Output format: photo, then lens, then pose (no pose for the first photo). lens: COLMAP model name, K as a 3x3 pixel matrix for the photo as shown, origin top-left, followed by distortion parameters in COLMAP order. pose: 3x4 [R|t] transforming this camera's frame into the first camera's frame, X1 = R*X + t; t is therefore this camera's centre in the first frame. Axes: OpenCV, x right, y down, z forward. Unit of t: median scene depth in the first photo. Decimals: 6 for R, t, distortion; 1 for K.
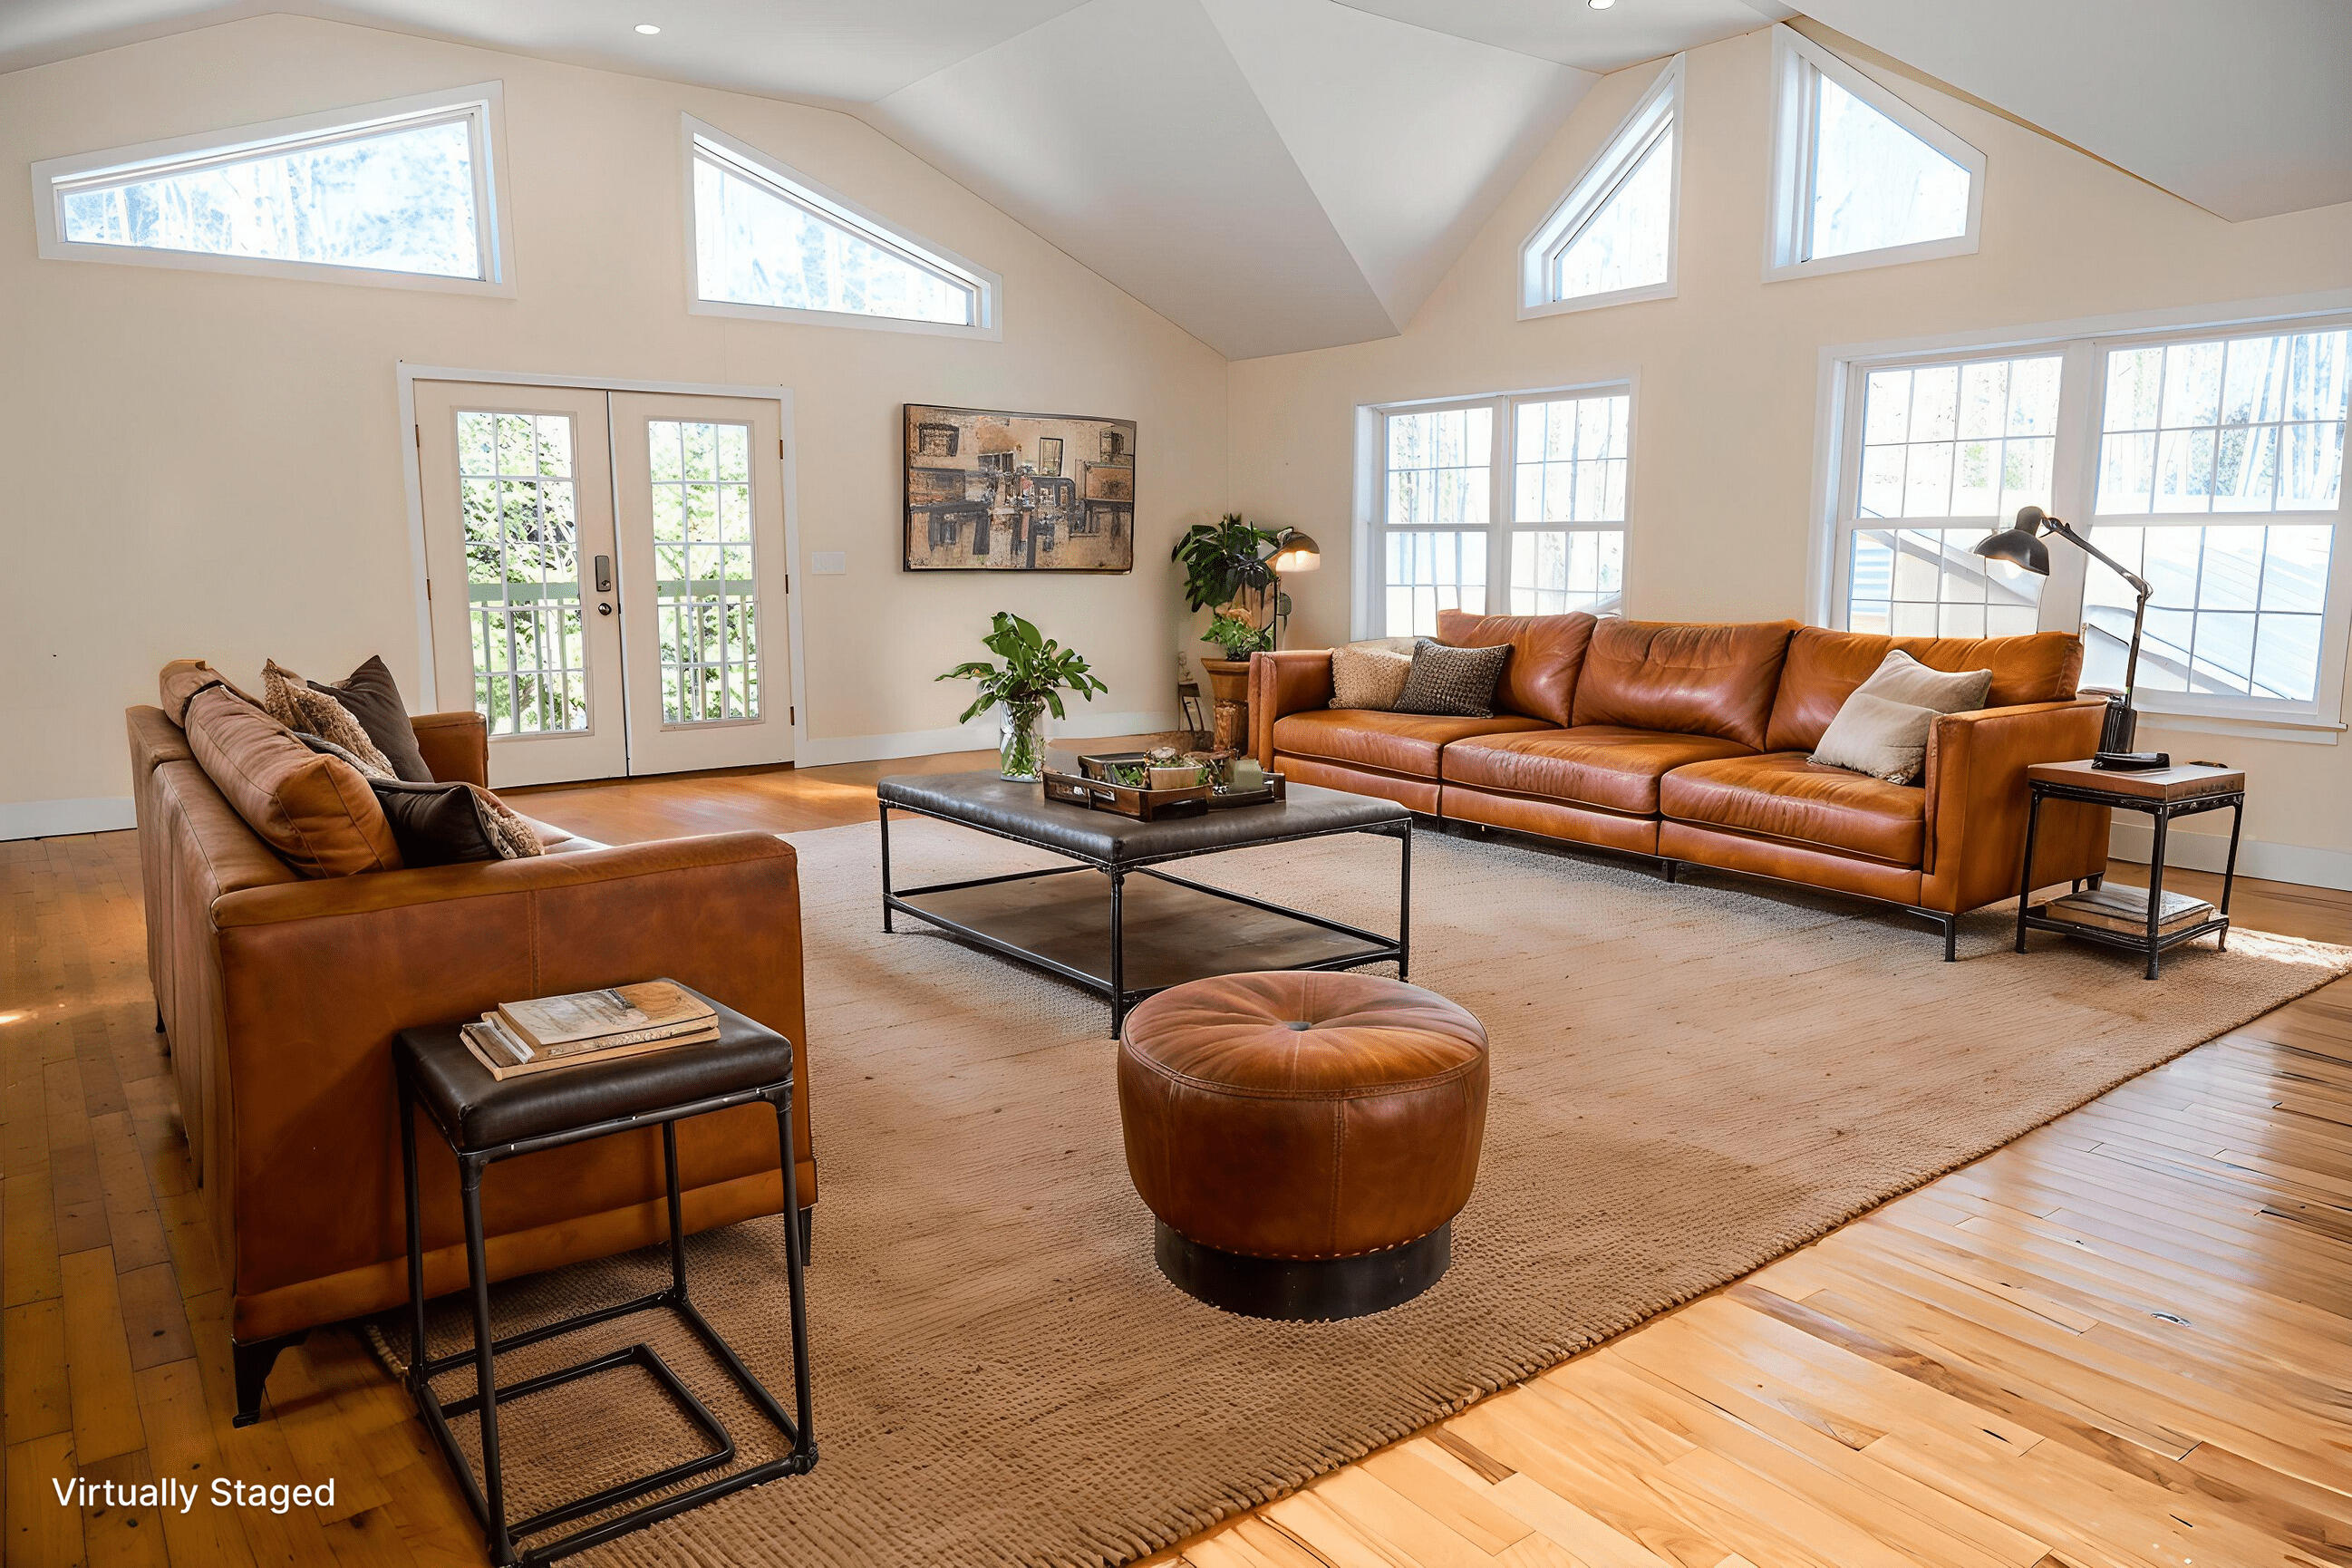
lens RADIAL K [[1613.9, 0, 1181.1], [0, 1613.9, 788.9], [0, 0, 1]] dist [0.001003, -0.003194]
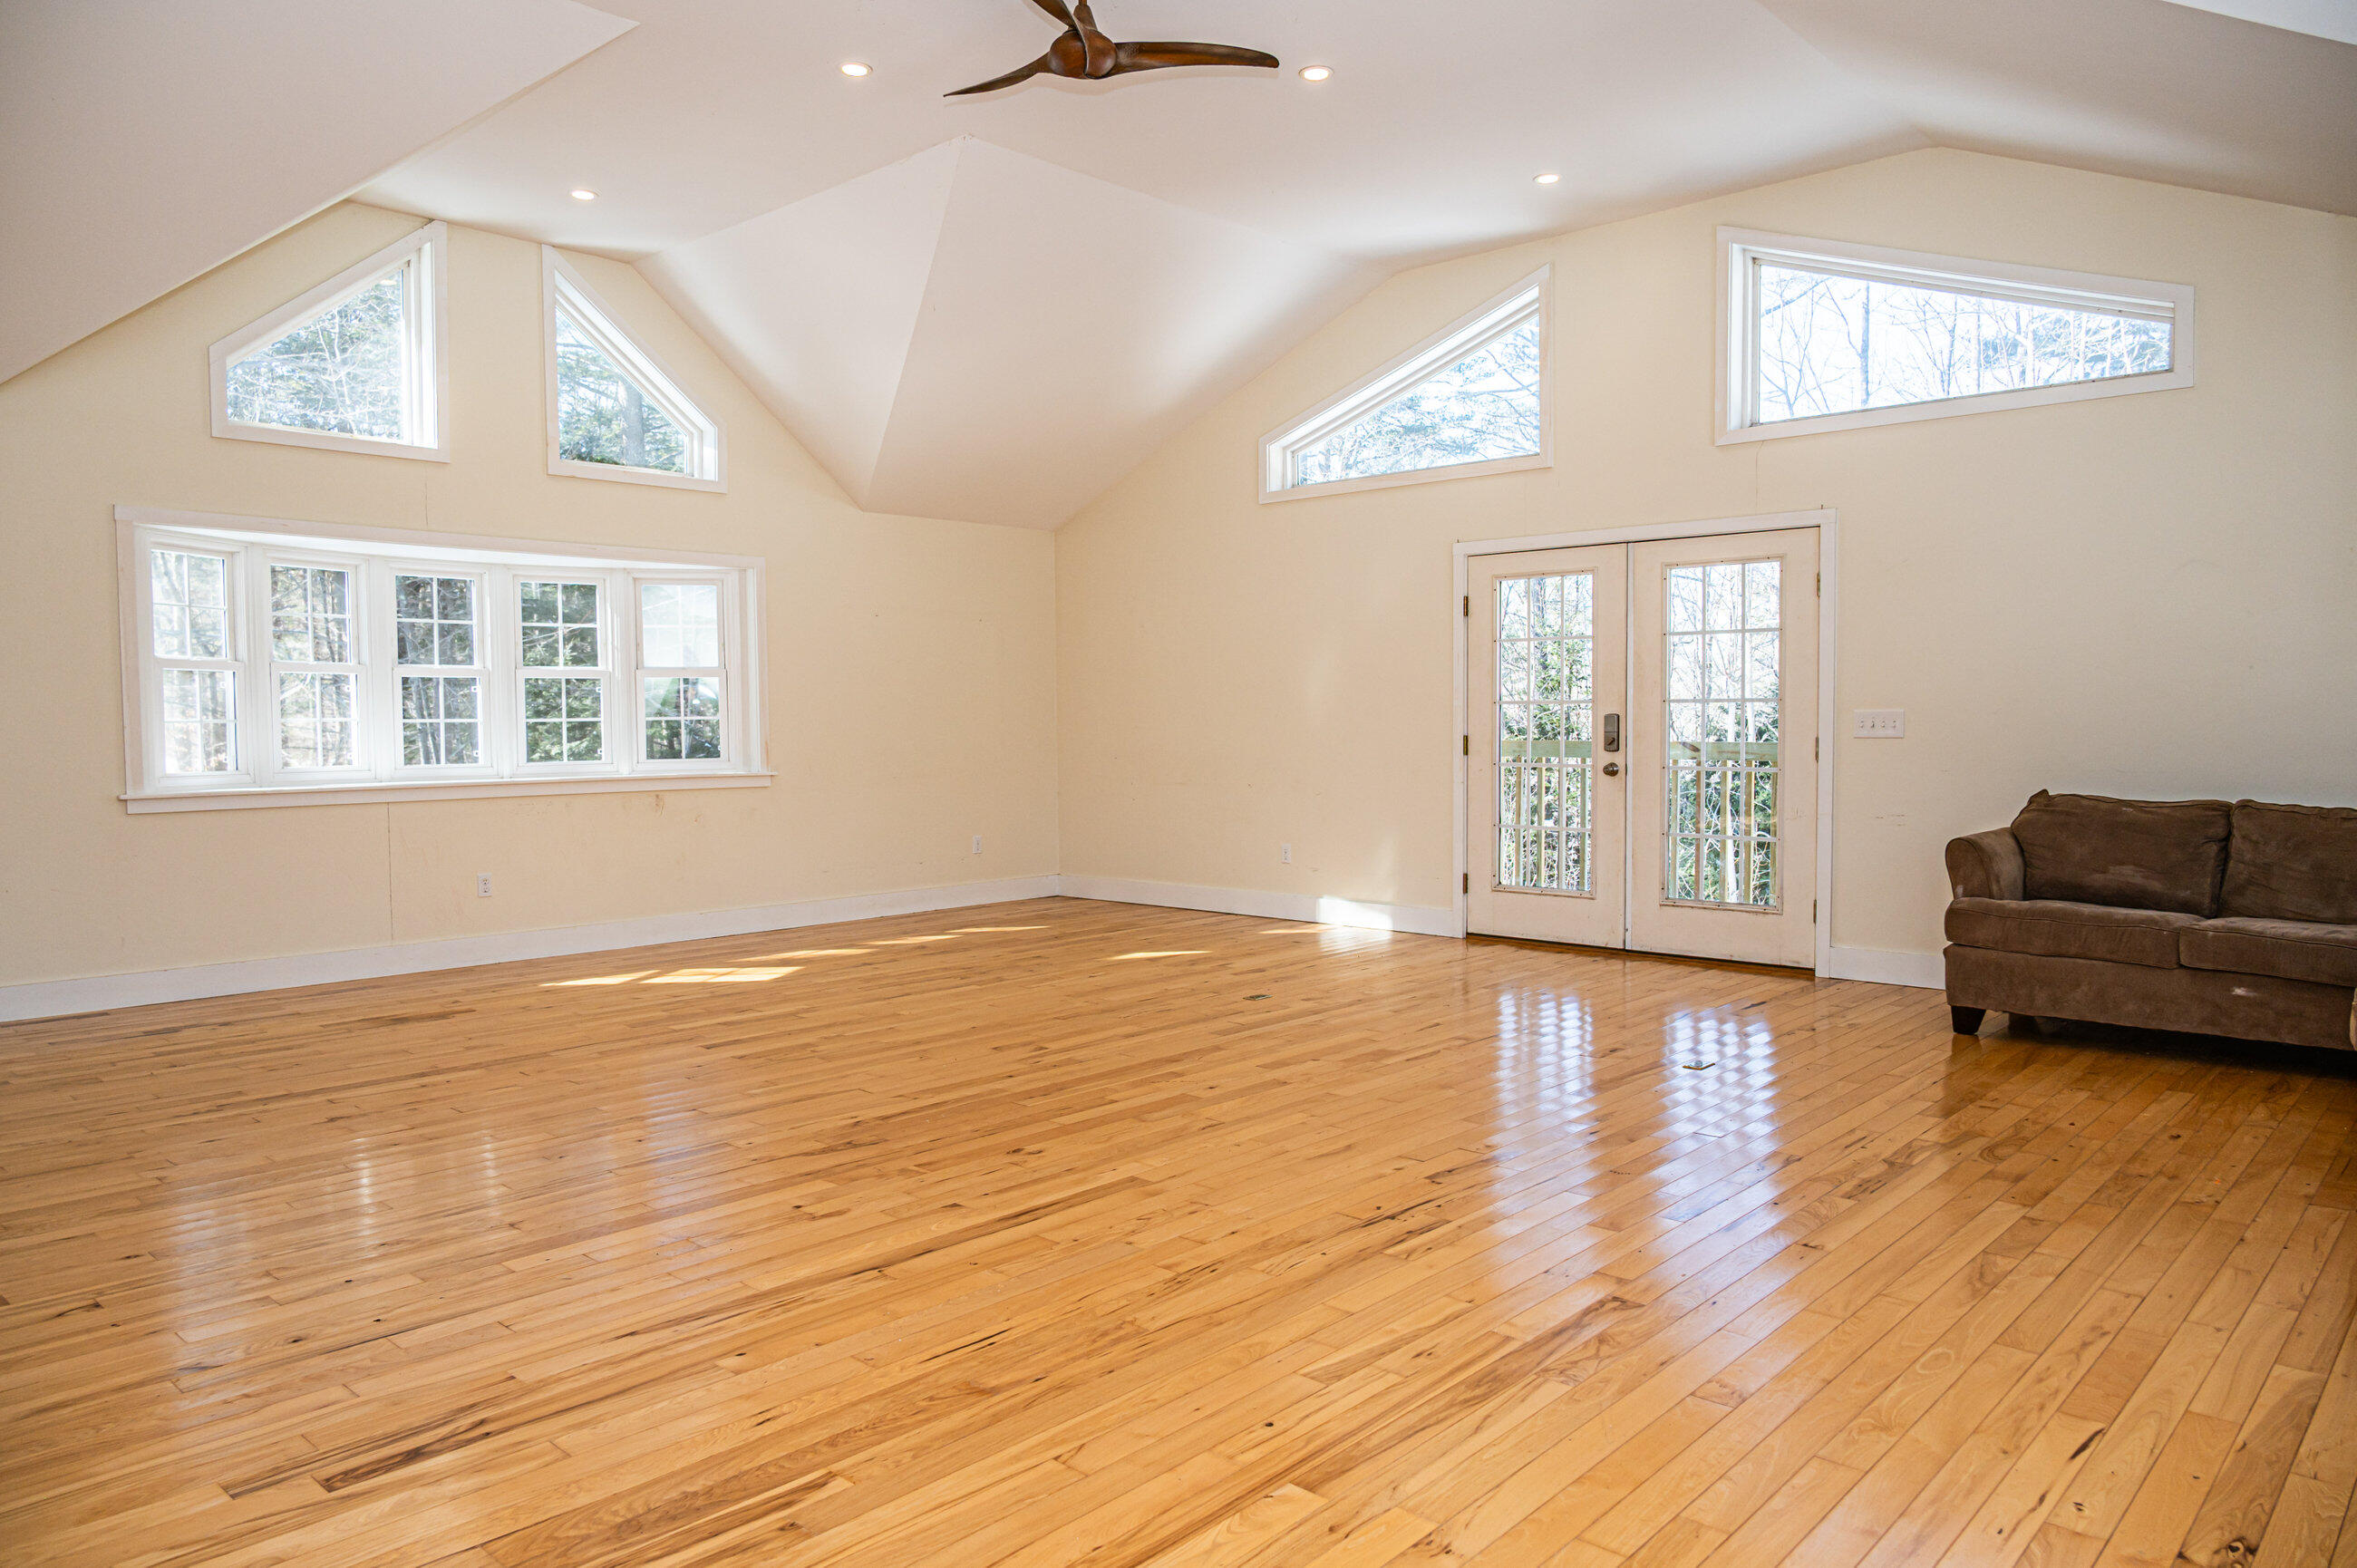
lens RADIAL K [[1617.2, 0, 1183.6], [0, 1617.2, 788.9], [0, 0, 1]] dist [0.001003, -0.003194]
pose [[0.144929, 0.043749, -0.988474, 0.555228], [-0.148755, 0.988630, 0.021946, -0.084717], [0.978196, 0.143860, 0.149789, 0.619756]]
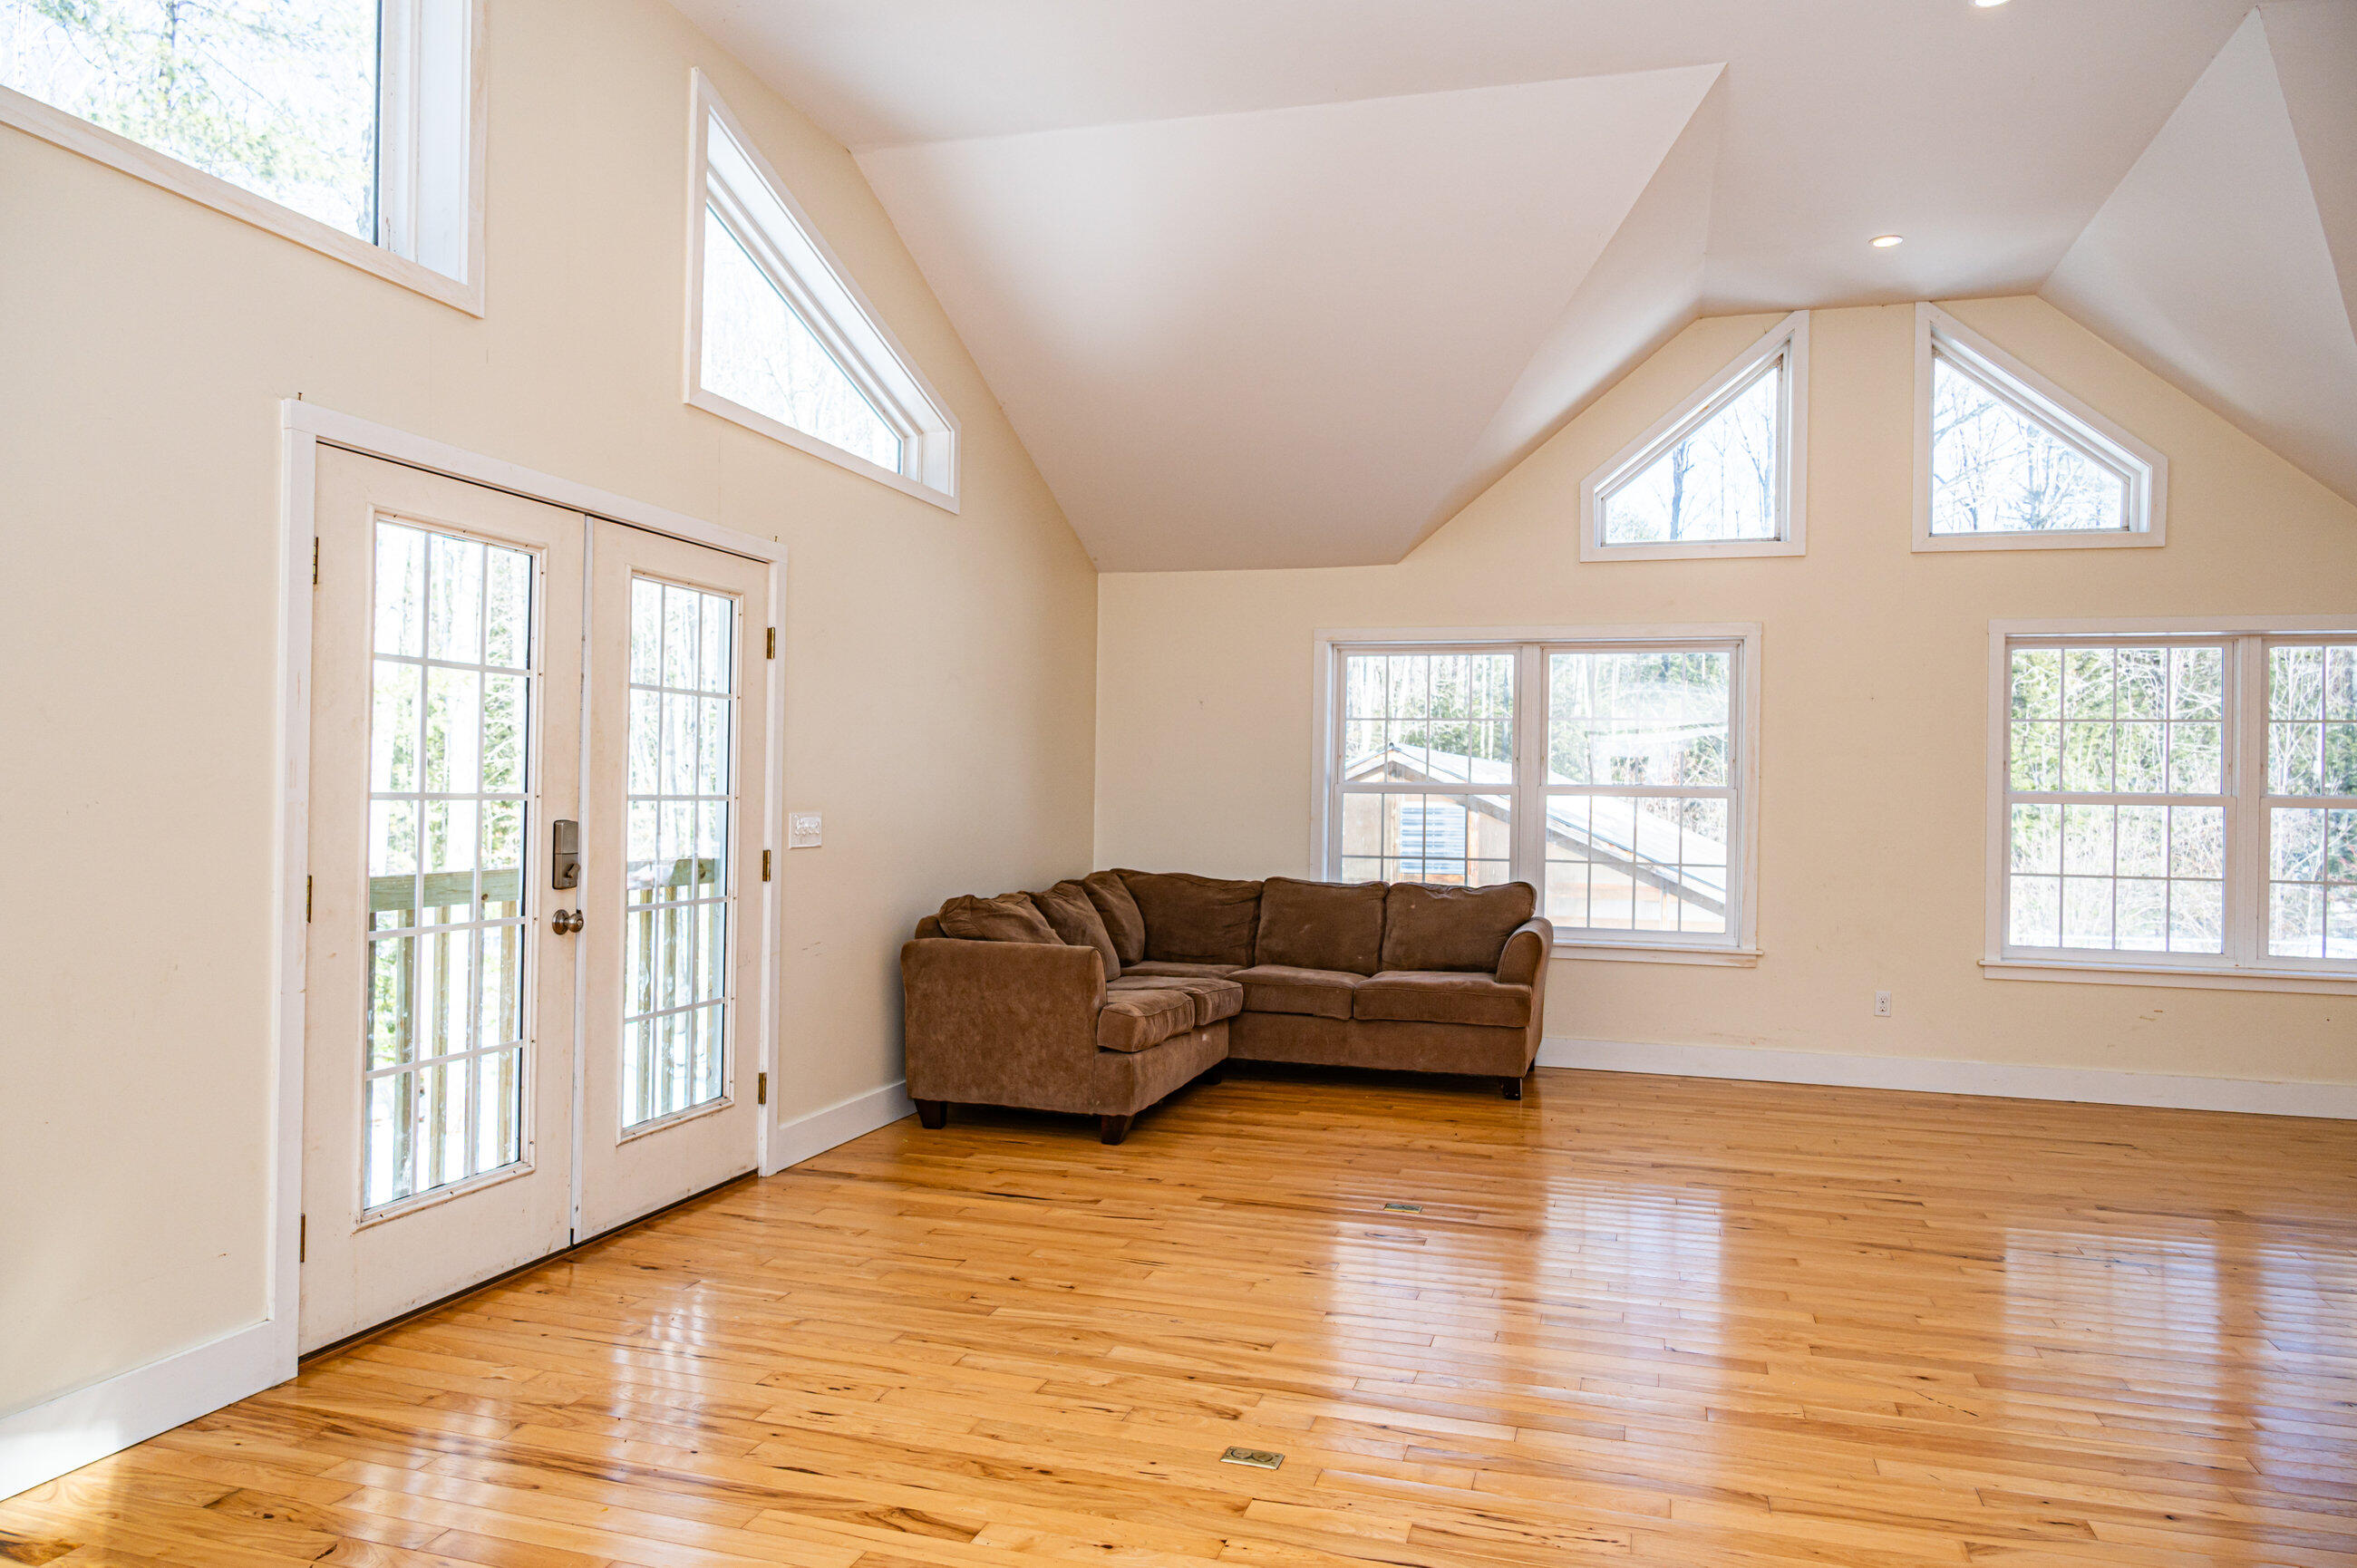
lens RADIAL K [[1550.7, 0, 1178.5], [0, 1550.7, 784.0], [0, 0, 1]] dist [-0.001546, -0.001149]
pose [[0.817869, 0.020589, 0.575036, -0.487826], [0.066673, 0.989237, -0.130248, -0.078746], [-0.571529, 0.144865, 0.807693, 0.486810]]
